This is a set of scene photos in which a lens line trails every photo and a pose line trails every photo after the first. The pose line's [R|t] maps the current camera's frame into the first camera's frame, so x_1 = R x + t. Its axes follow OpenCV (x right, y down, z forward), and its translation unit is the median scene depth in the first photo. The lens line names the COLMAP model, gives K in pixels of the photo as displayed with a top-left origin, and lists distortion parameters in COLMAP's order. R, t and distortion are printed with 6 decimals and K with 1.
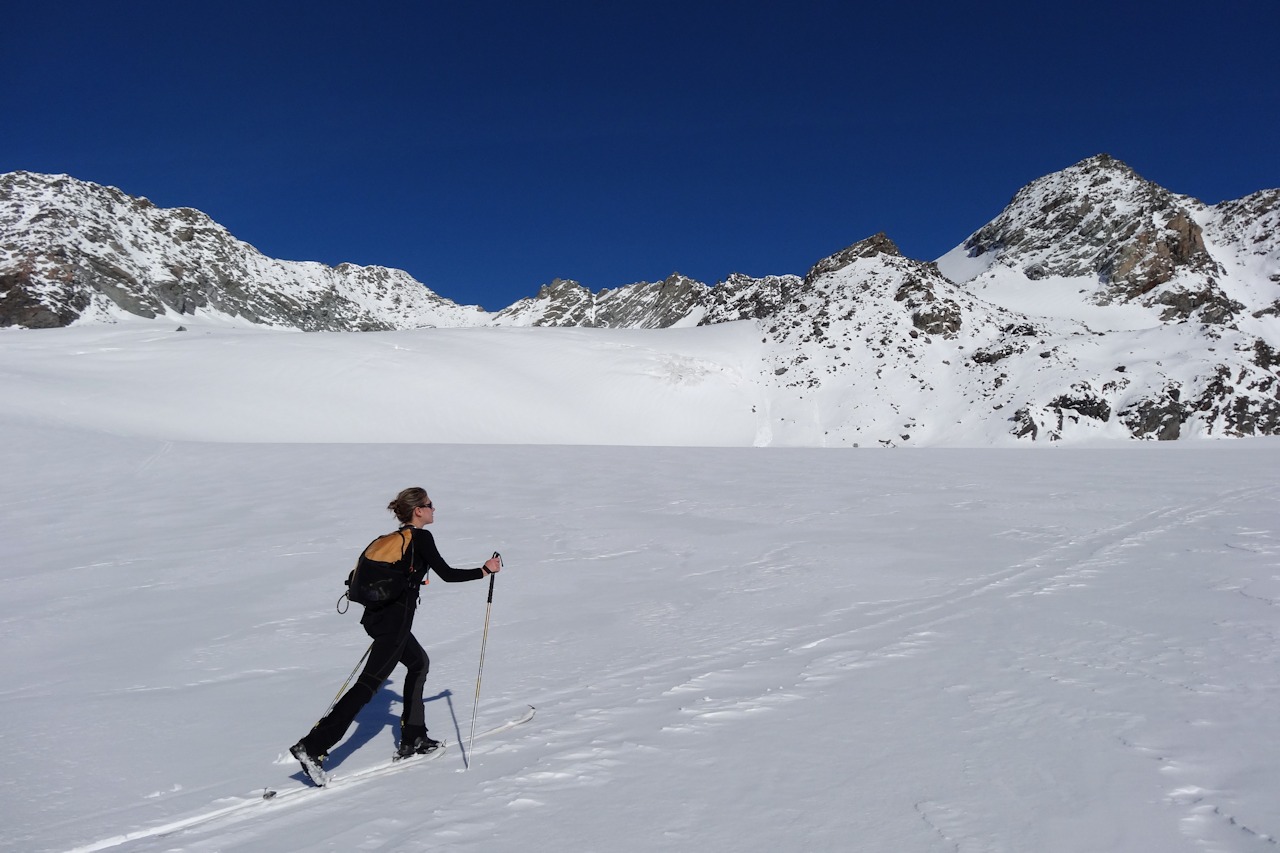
lens RADIAL K [[944.5, 0, 640.0], [0, 944.5, 426.5], [0, 0, 1]] dist [-0.006749, 0.002977]
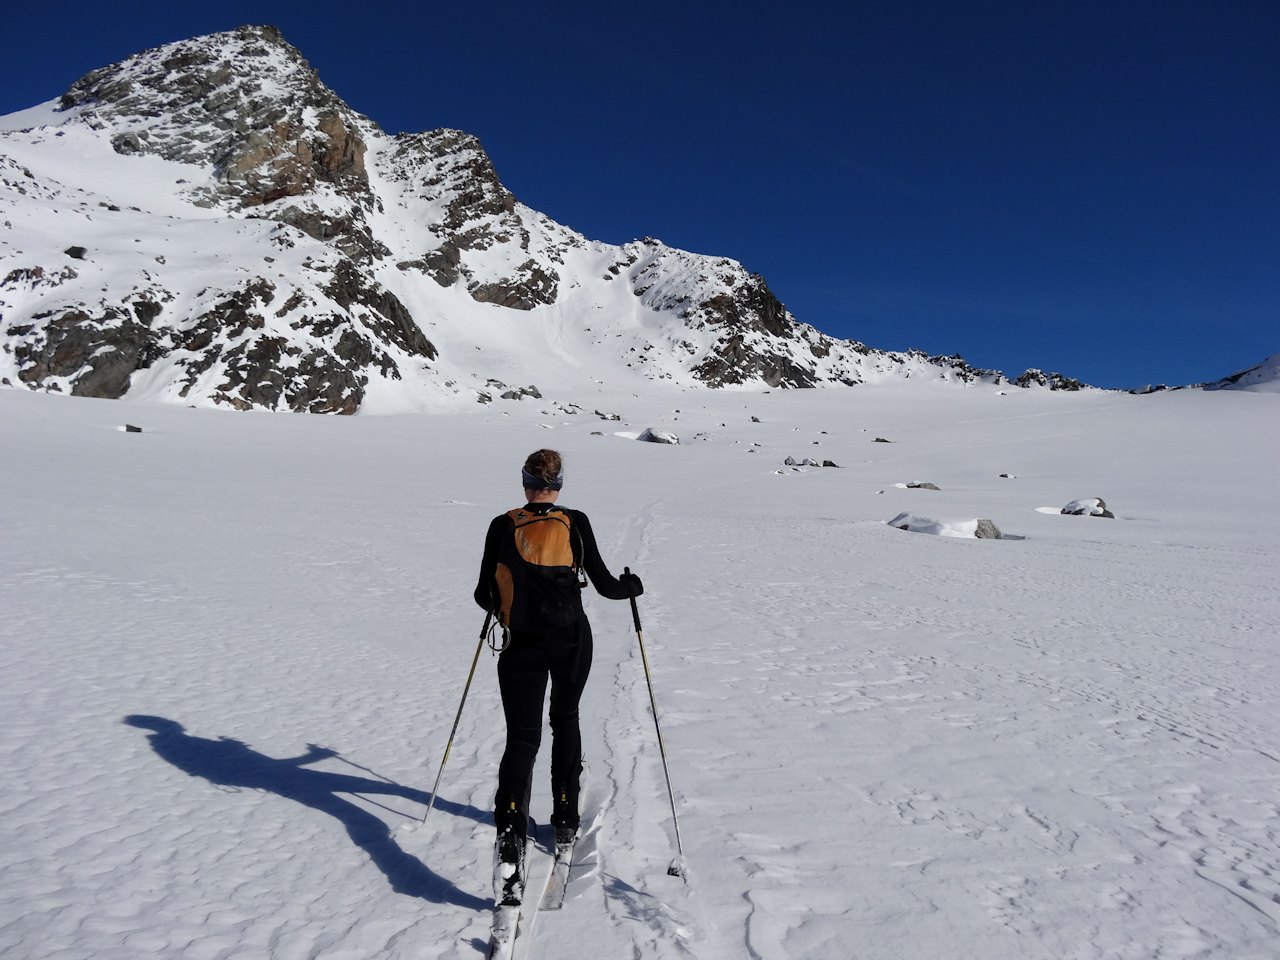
lens RADIAL K [[900.4, 0, 640.0], [0, 900.4, 480.0], [0, 0, 1]] dist [-0.000036, -0.000543]
pose [[0.722274, 0.074036, 0.687632, 0.288568], [-0.125024, 0.991850, 0.024532, 0.006487], [-0.680212, -0.103690, 0.725645, 0.313578]]
